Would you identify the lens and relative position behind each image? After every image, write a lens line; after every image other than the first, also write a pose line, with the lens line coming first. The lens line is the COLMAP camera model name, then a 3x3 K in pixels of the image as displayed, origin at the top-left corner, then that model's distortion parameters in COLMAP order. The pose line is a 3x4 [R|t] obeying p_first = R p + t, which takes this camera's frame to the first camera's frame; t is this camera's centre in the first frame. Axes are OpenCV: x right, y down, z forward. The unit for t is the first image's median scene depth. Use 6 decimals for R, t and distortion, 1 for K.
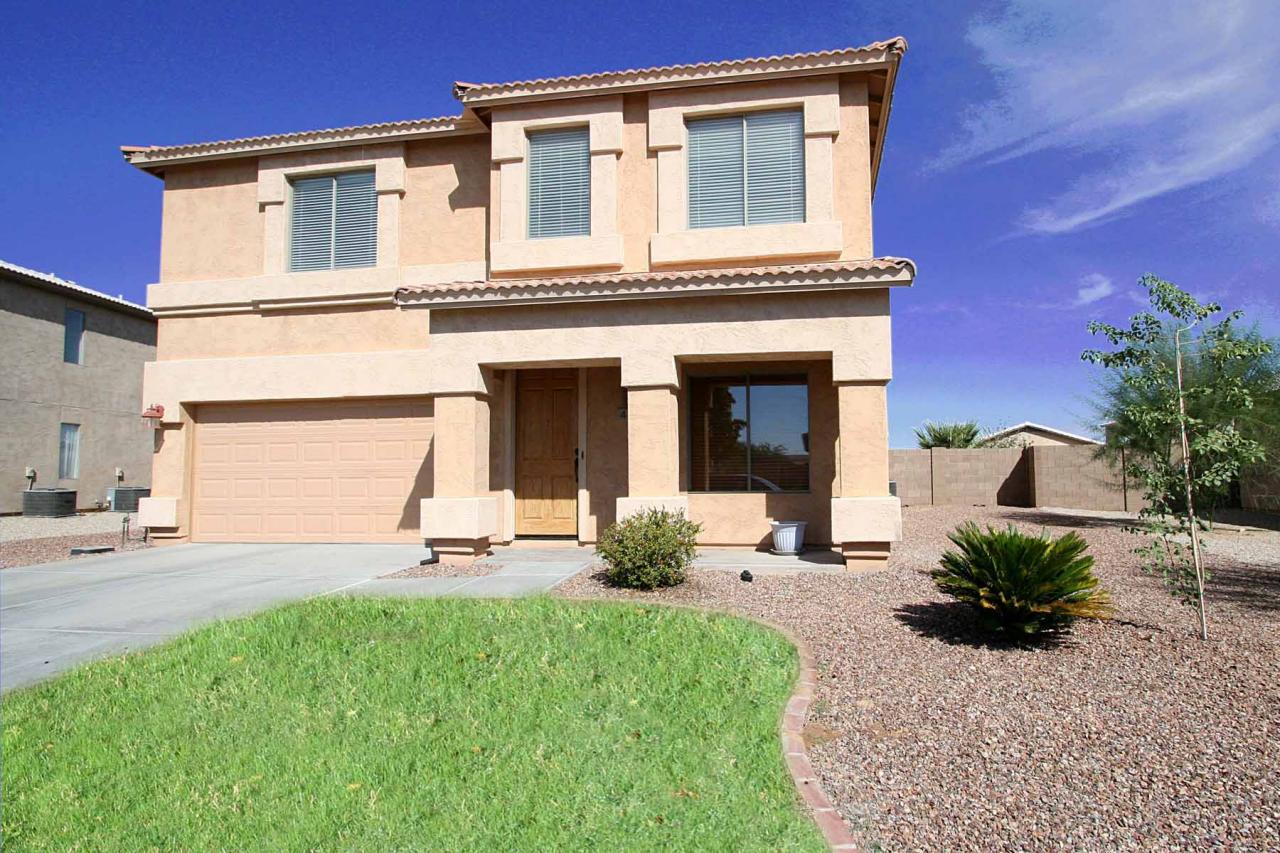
lens RADIAL K [[657.9, 0, 646.4], [0, 657.9, 417.6], [0, 0, 1]] dist [-0.013985, 0.000688]
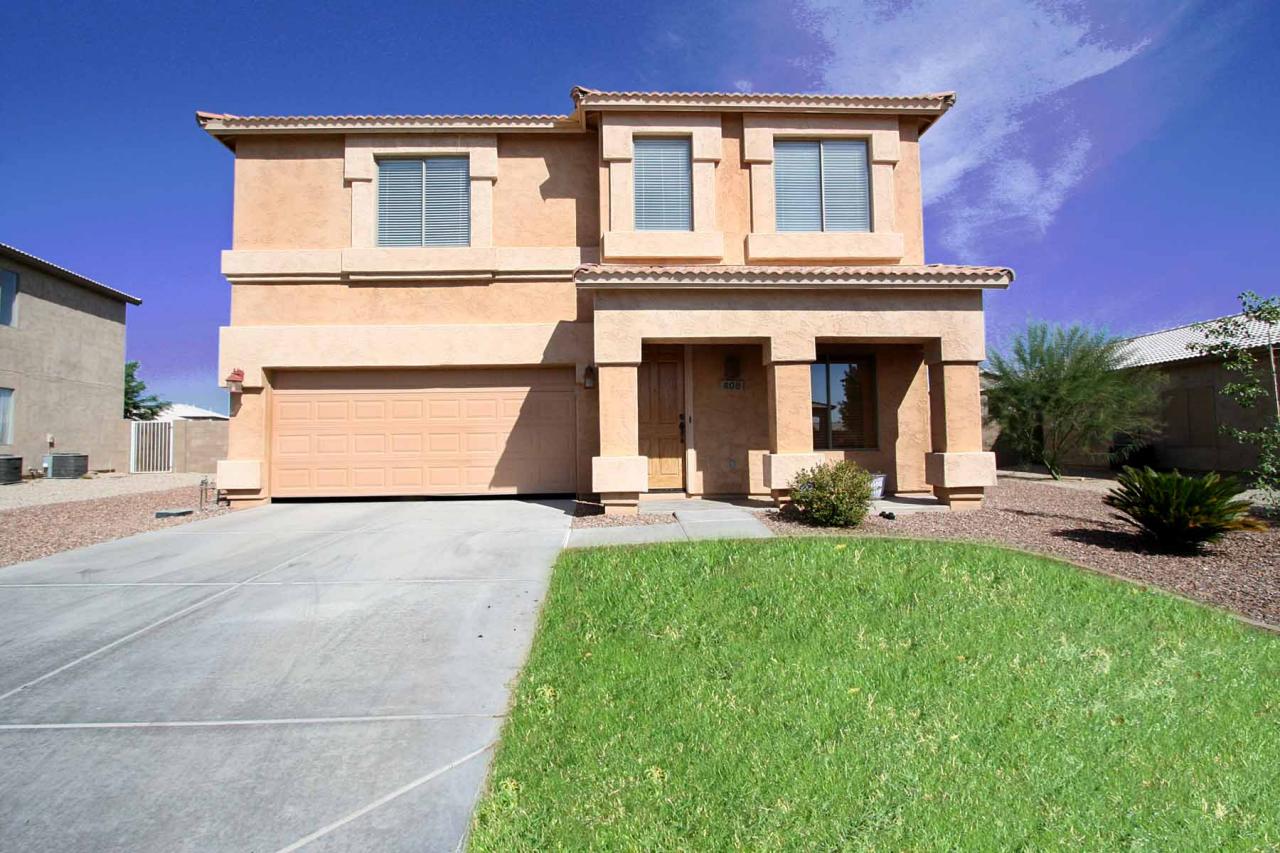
lens RADIAL K [[586.4, 0, 576.8], [0, 586.4, 396.4], [0, 0, 1]] dist [-0.019175, 0.000242]
pose [[0.984308, 0.011879, 0.176058, -0.451753], [-0.013274, 0.999889, 0.006750, 0.010940], [-0.175959, -0.008981, 0.984357, 0.013503]]
